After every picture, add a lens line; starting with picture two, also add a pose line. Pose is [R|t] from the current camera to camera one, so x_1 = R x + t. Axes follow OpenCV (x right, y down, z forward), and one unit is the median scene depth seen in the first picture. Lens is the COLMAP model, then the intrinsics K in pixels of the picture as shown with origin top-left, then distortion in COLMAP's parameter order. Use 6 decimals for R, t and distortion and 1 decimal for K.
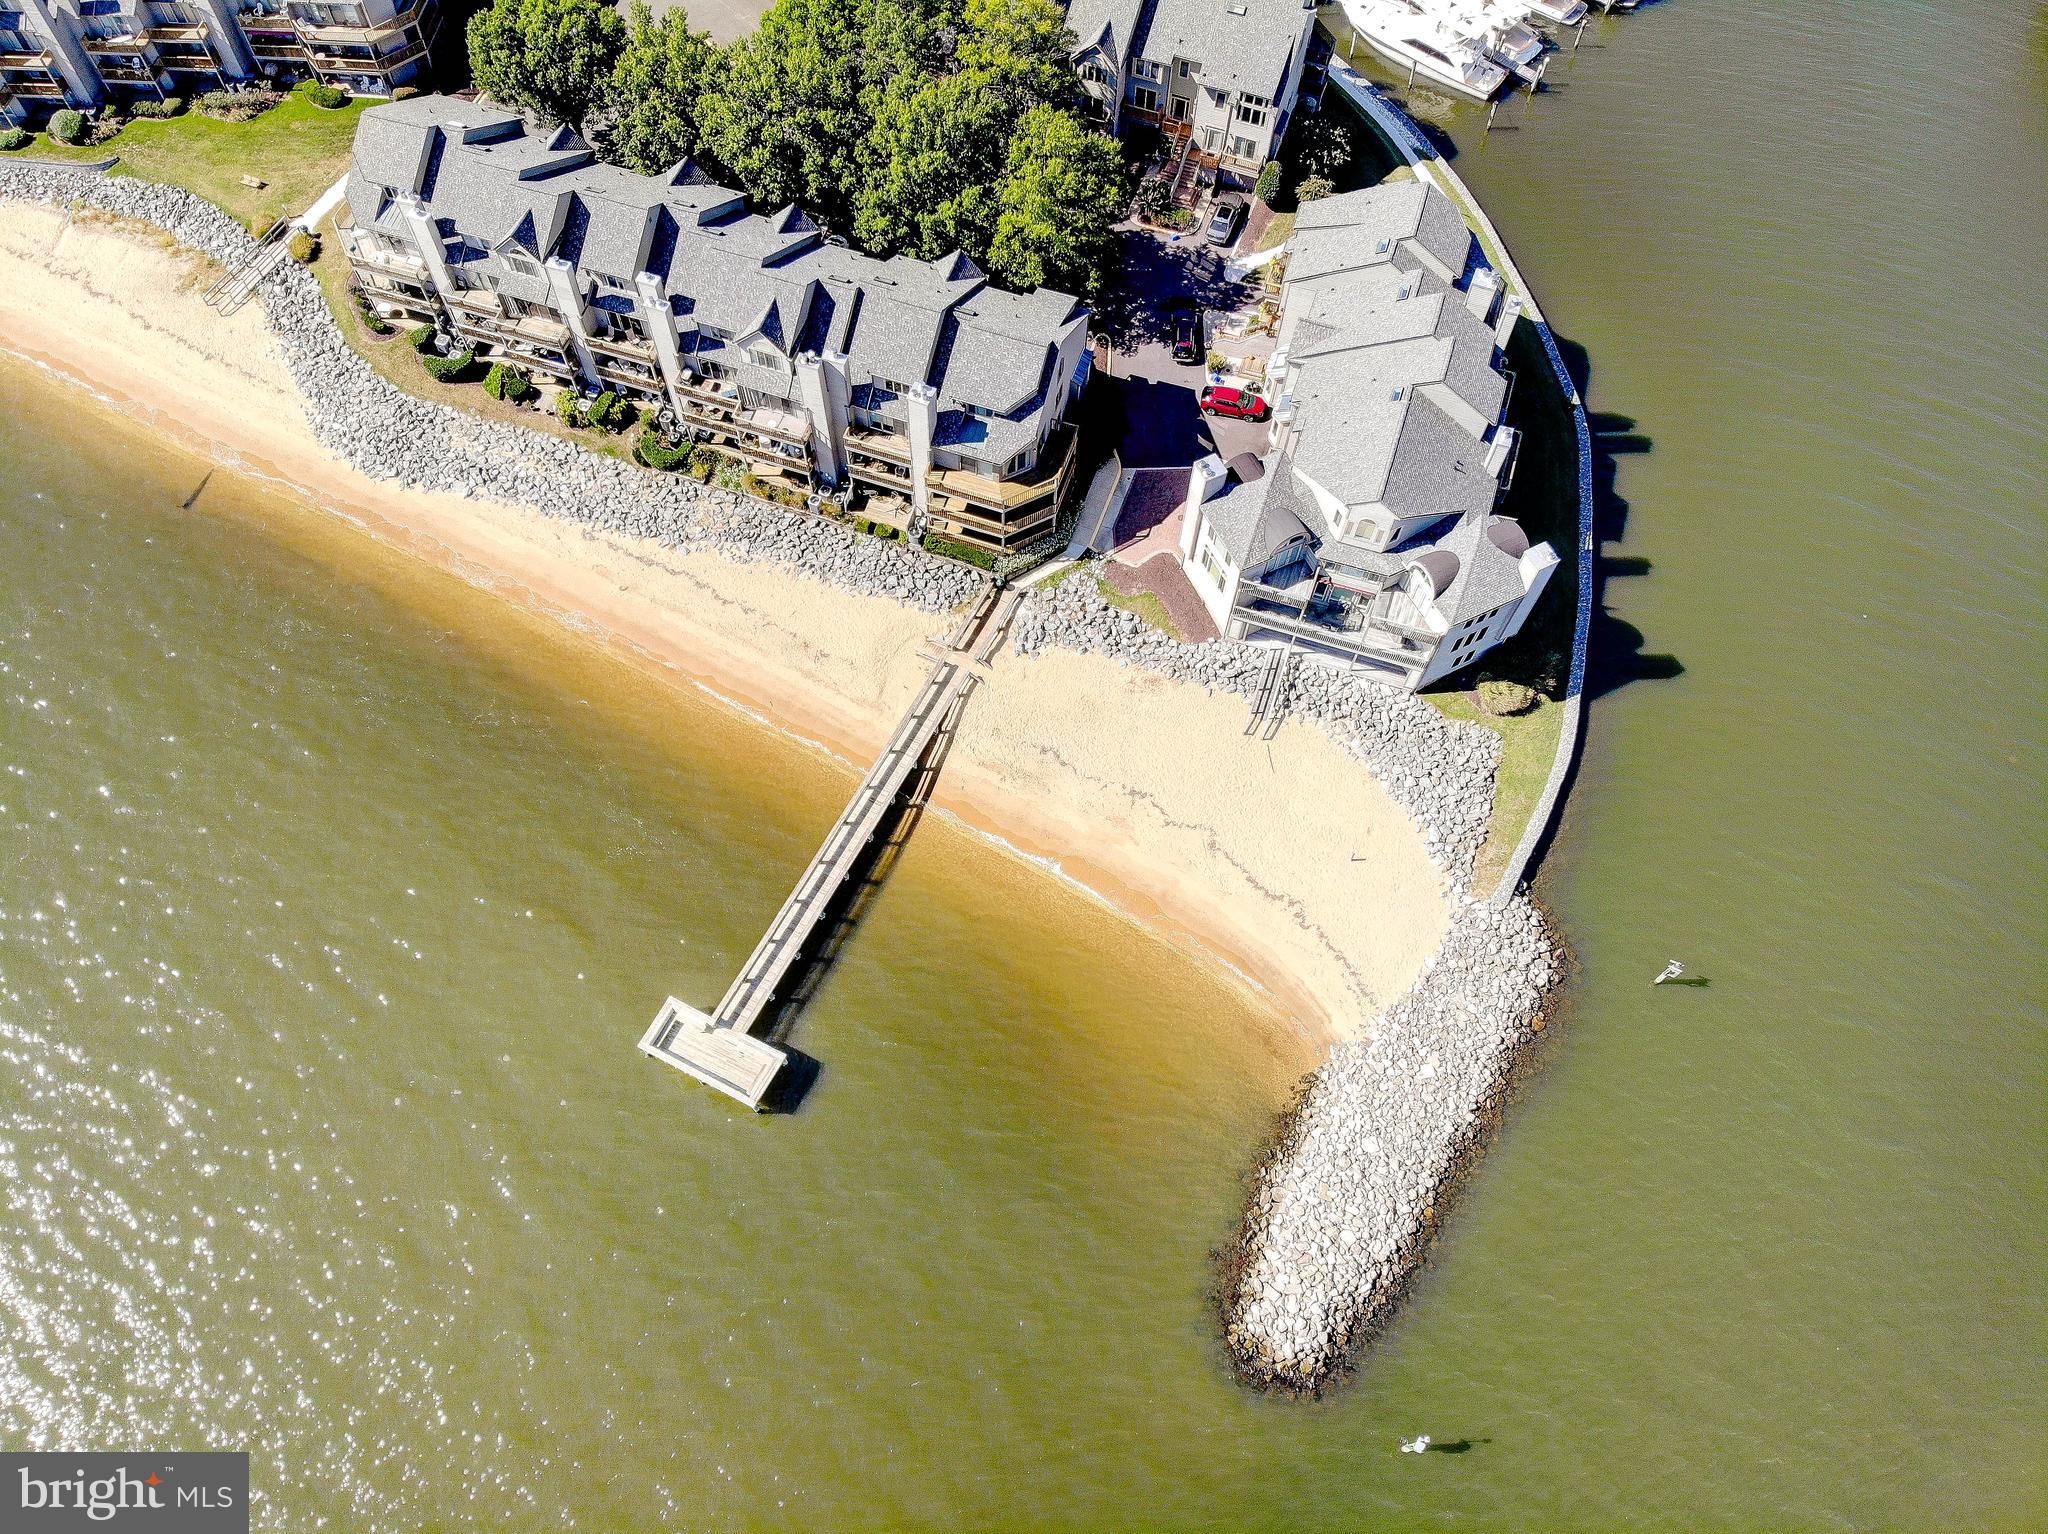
lens RADIAL K [[1447.9, 0, 1024.0], [0, 1447.9, 767.0], [0, 0, 1]] dist [-0.001908, -0.100635]
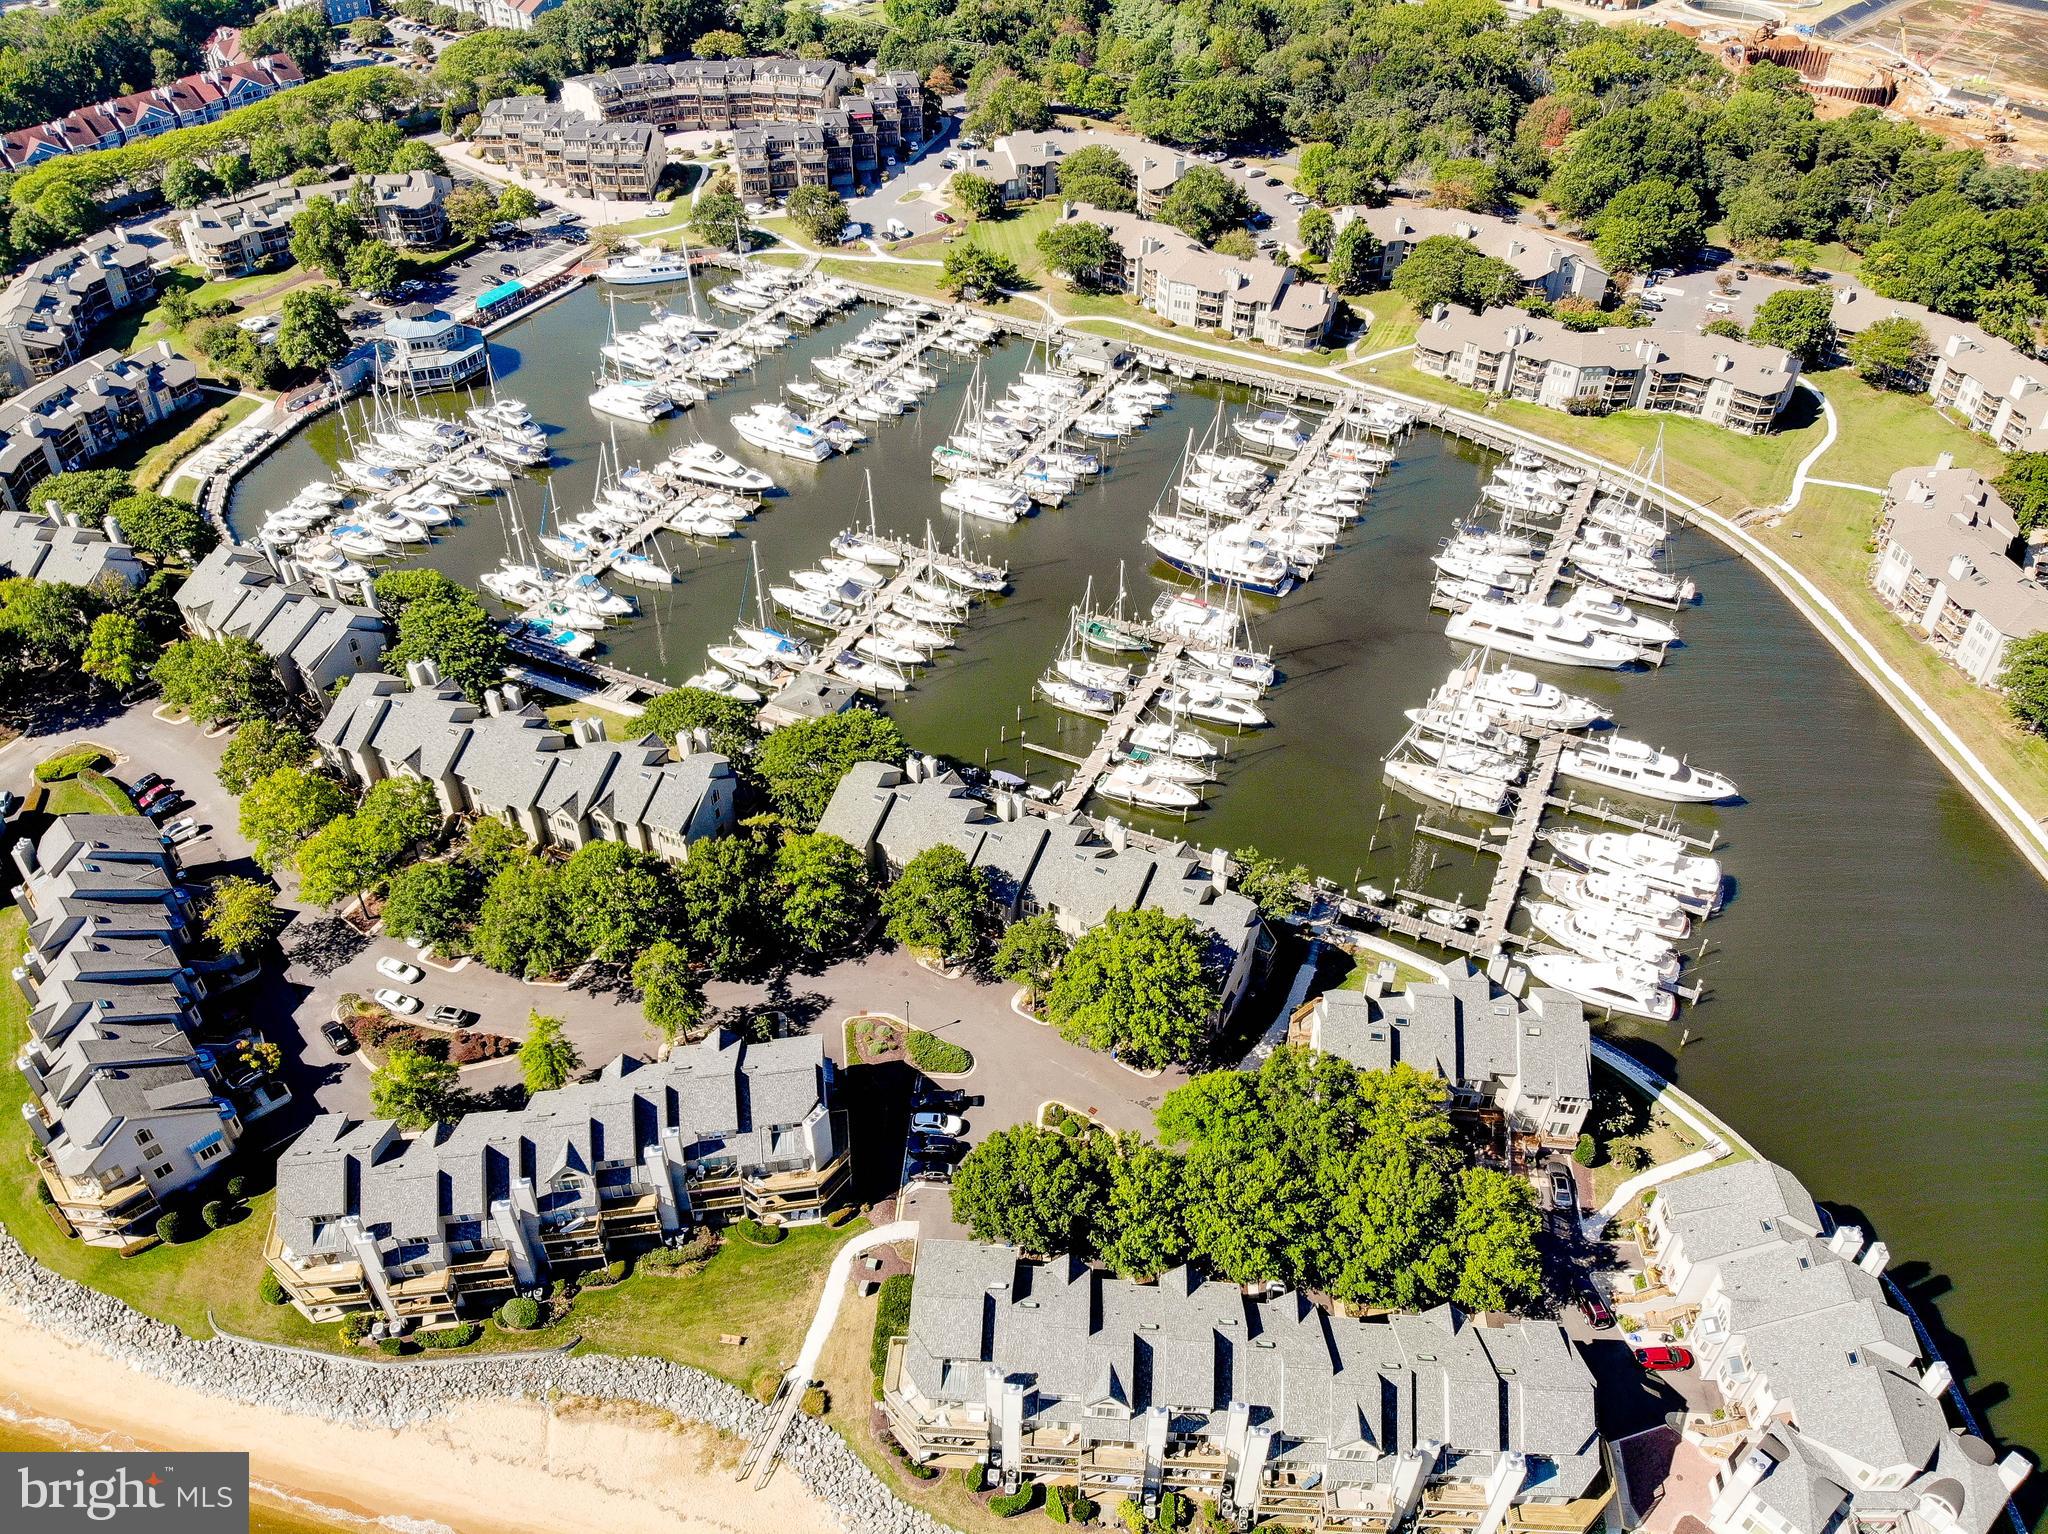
lens RADIAL K [[1447.9, 0, 1024.0], [0, 1447.9, 767.0], [0, 0, 1]] dist [-0.001908, -0.100635]
pose [[0.966255, -0.167680, 0.195539, -0.490631], [0.233620, 0.890233, -0.391033, -0.332691], [-0.108507, 0.423519, 0.899365, -0.204215]]
